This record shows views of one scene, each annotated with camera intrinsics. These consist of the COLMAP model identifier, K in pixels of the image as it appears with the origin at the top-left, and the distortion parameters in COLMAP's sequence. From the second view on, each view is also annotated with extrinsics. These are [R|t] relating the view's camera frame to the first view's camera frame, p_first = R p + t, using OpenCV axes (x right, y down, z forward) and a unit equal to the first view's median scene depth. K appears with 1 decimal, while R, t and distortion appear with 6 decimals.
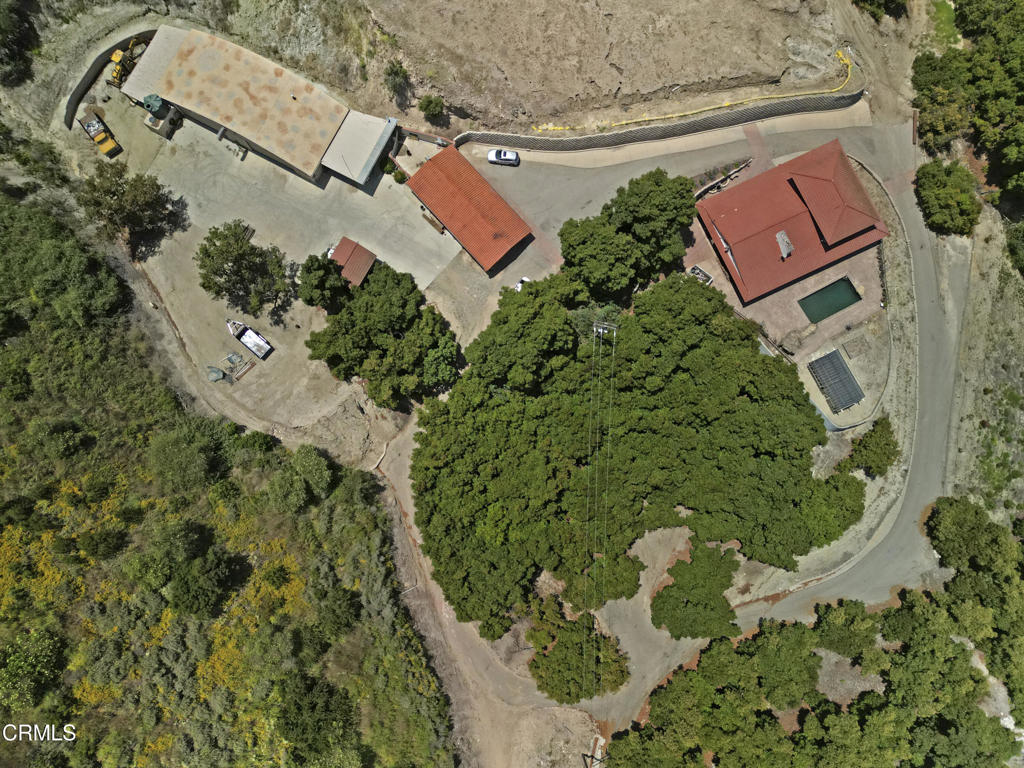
lens RADIAL K [[722.8, 0, 506.5], [0, 722.8, 383.1], [0, 0, 1]] dist [0.054997, -0.050539]
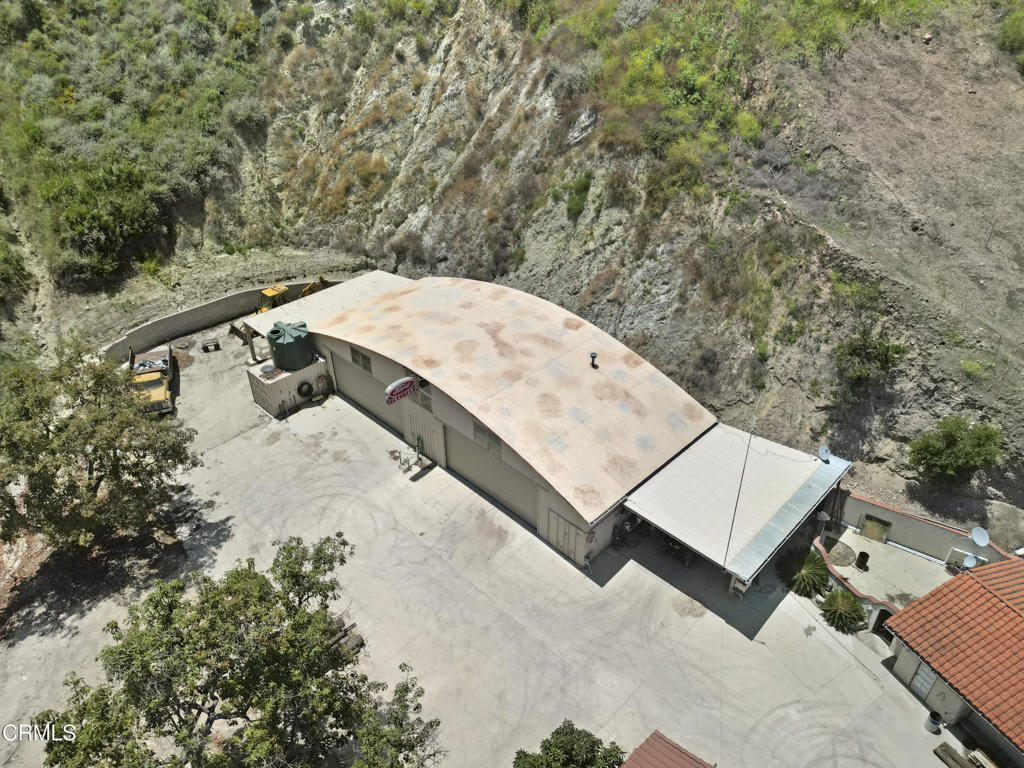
lens RADIAL K [[722.8, 0, 509.9], [0, 722.8, 389.3], [0, 0, 1]] dist [0.054997, -0.050539]
pose [[0.955305, 0.166660, -0.244166, -0.227598], [-0.292902, 0.645400, -0.705455, -0.076258], [0.040014, 0.745442, 0.665369, 0.714506]]
